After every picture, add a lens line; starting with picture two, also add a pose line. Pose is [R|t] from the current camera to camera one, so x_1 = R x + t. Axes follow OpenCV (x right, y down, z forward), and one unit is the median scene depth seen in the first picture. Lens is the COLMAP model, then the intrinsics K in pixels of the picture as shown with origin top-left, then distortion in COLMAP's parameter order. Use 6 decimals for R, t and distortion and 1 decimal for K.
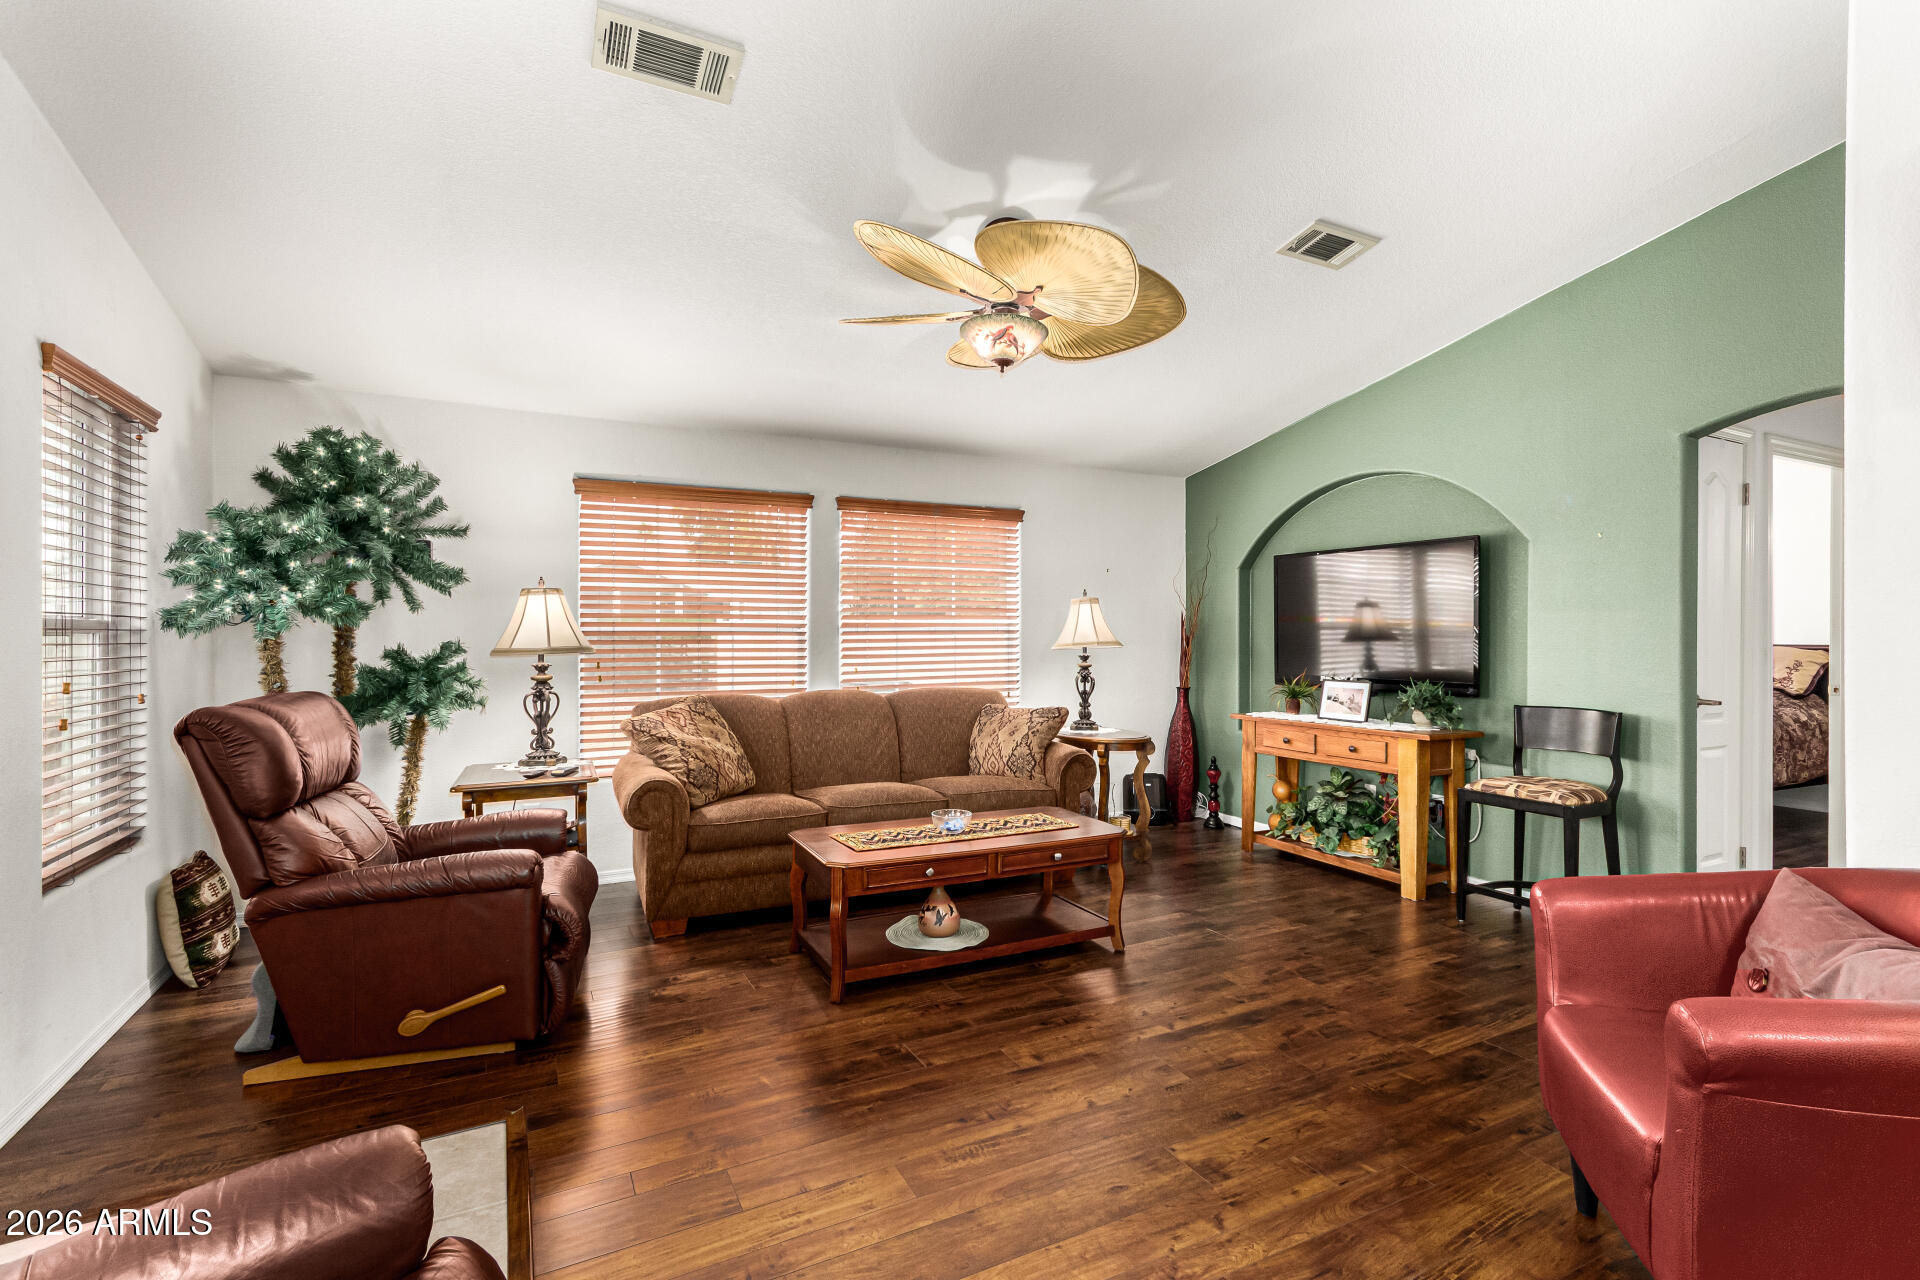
lens RADIAL K [[884.1, 0, 957.5], [0, 884.1, 637.5], [0, 0, 1]] dist [0.001790, 0.001960]
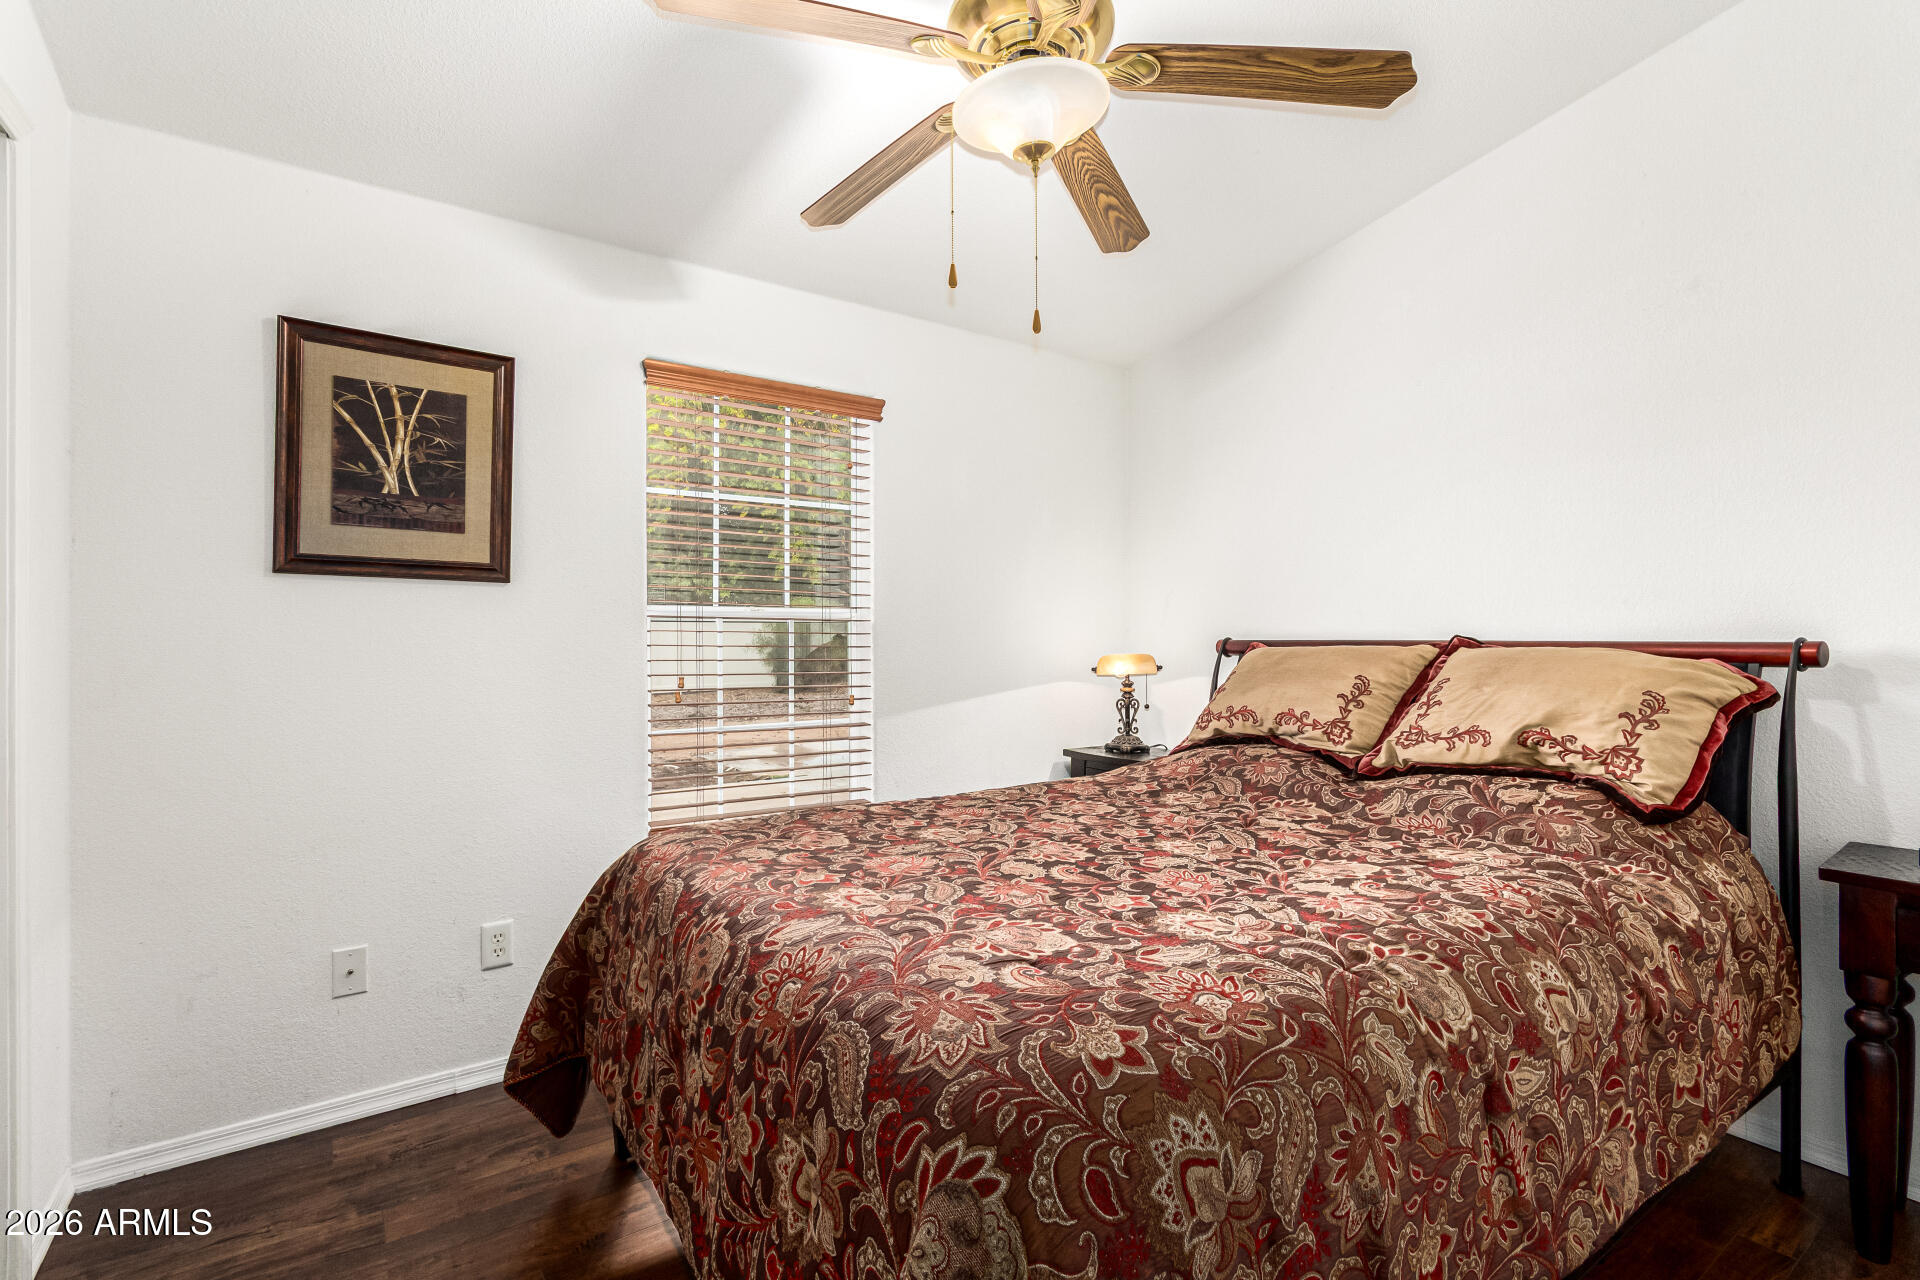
lens RADIAL K [[884.1, 0, 961.7], [0, 884.1, 642.3], [0, 0, 1]] dist [0.001790, 0.001960]
pose [[0.991168, 0.001669, 0.132603, 0.698954], [-0.000022, 0.999923, -0.012417, 0.012244], [-0.132613, 0.012304, 0.991091, 0.760587]]
